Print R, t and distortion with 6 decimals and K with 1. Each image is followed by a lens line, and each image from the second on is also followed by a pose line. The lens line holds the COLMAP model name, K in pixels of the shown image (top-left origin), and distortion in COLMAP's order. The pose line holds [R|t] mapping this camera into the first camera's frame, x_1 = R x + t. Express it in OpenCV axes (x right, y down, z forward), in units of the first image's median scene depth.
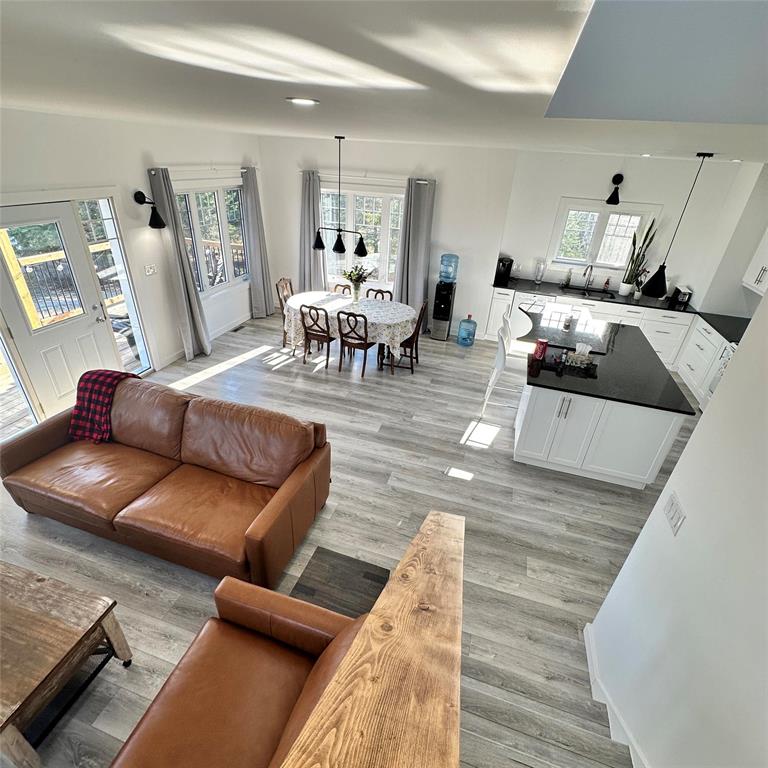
lens RADIAL K [[409.7, 0, 384.0], [0, 409.7, 384.0], [0, 0, 1]] dist [-0.003339, 0.000836]
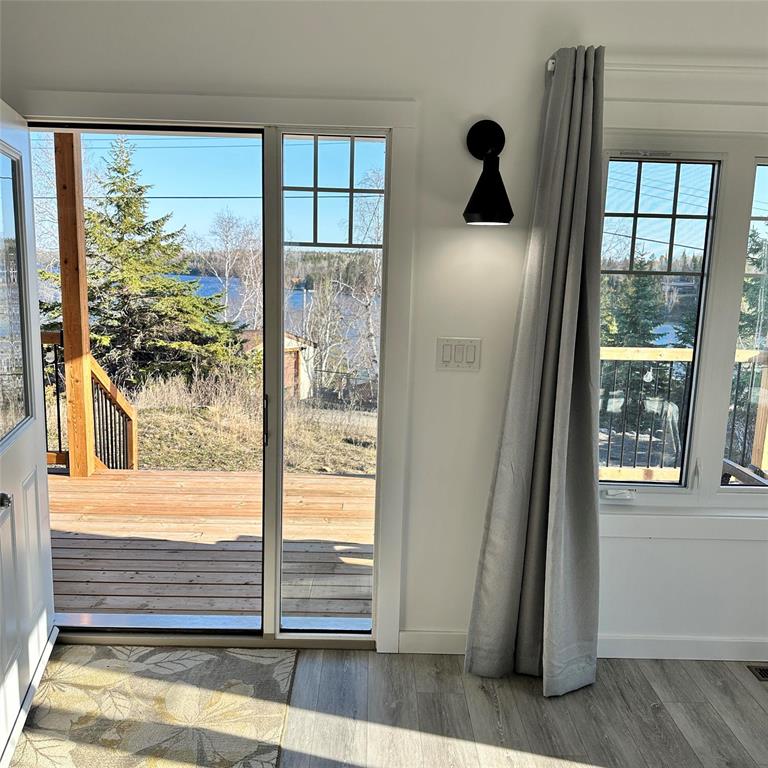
lens RADIAL K [[712.8, 0, 383.4], [0, 712.8, 392.1], [0, 0, 1]] dist [0.131015, -0.220891]
pose [[0.302989, 0.114896, -0.946043, -0.048445], [-0.473187, 0.879828, -0.044693, -0.191474], [0.827219, 0.461196, 0.320945, 0.742440]]
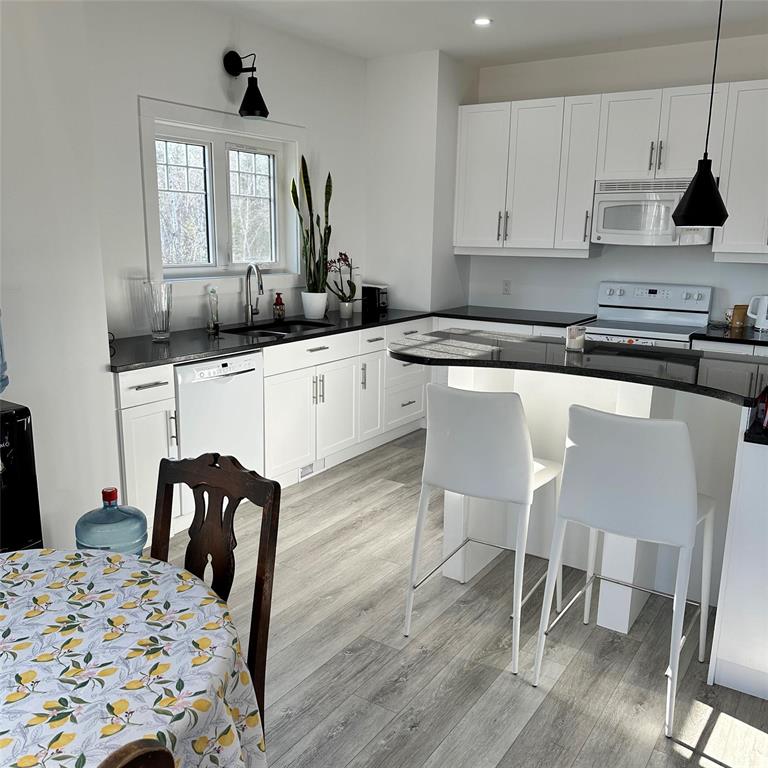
lens RADIAL K [[708.1, 0, 385.2], [0, 708.1, 388.7], [0, 0, 1]] dist [0.128137, -0.225447]
pose [[0.282499, -0.257332, 0.924108, -0.179802], [0.468719, 0.877545, 0.101079, -0.231663], [-0.836957, 0.404592, 0.368522, 0.814363]]
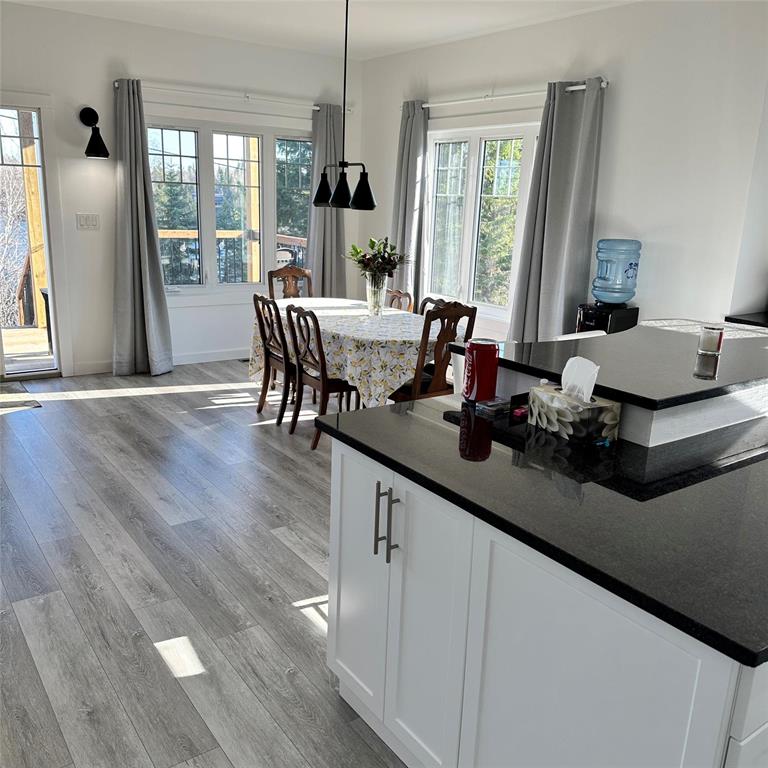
lens RADIAL K [[712.8, 0, 383.4], [0, 712.8, 392.1], [0, 0, 1]] dist [0.131015, -0.220891]
pose [[0.794770, 0.135421, -0.591610, 0.514706], [-0.289553, 0.941302, -0.173520, 0.042074], [0.533385, 0.309211, 0.787330, 0.392990]]
